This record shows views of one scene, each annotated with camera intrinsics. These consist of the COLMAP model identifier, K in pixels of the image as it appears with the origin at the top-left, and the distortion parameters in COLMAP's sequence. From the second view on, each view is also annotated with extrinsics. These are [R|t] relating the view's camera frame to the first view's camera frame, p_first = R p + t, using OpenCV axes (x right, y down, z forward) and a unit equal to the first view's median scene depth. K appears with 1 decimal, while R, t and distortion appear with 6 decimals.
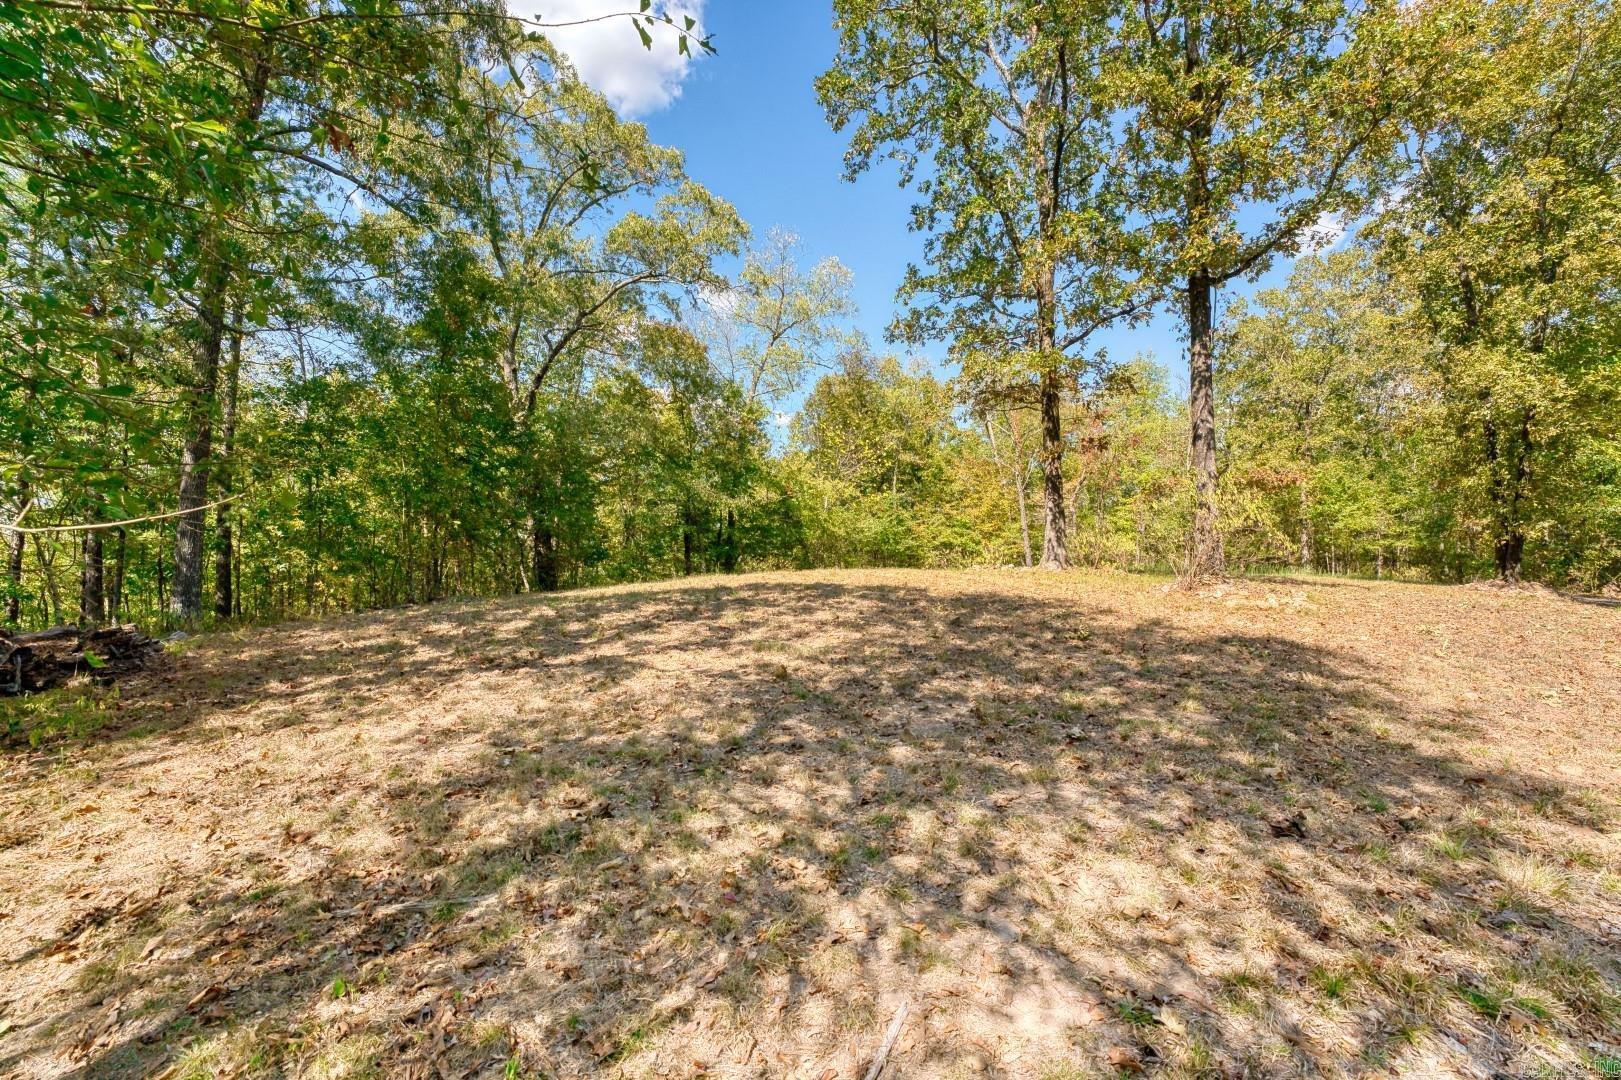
lens RADIAL K [[650.4, 0, 802.9], [0, 650.4, 539.6], [0, 0, 1]] dist [-0.030786, 0.004466]
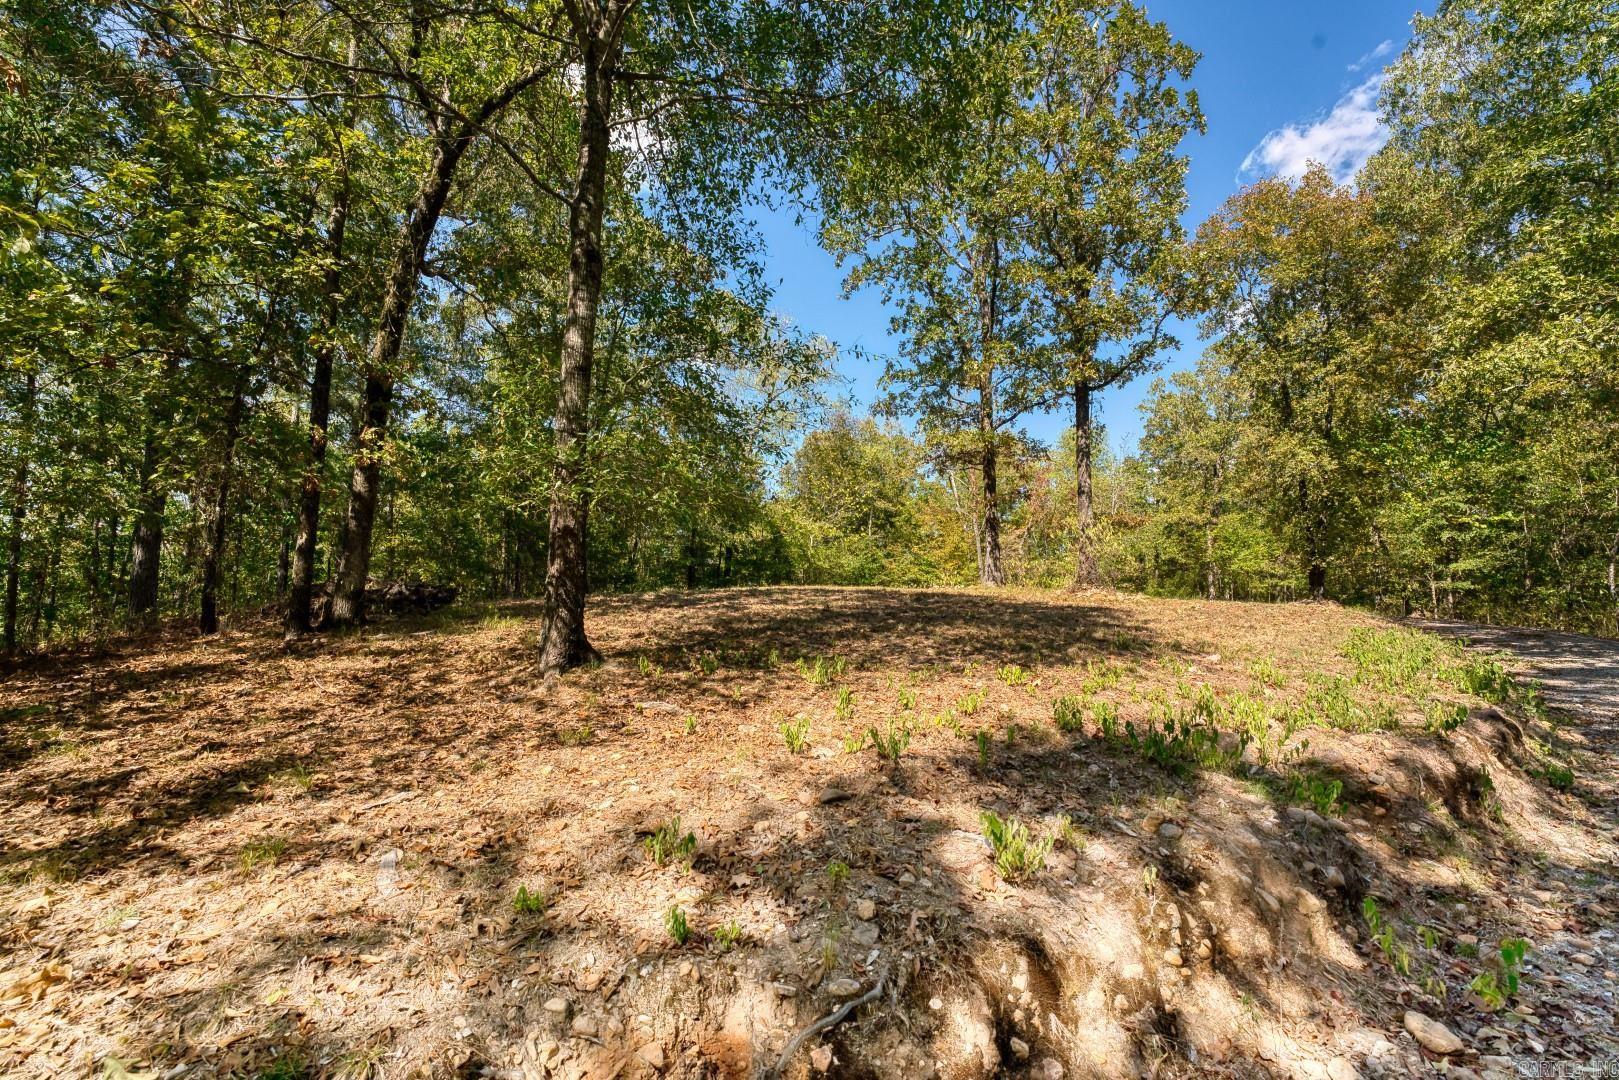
lens RADIAL K [[649.6, 0, 800.9], [0, 649.6, 551.8], [0, 0, 1]] dist [-0.030786, 0.004466]
pose [[0.998954, 0.020041, 0.041104, -0.072839], [-0.017831, 0.998411, -0.053449, 0.055427], [-0.042110, 0.052660, 0.997724, -0.360950]]
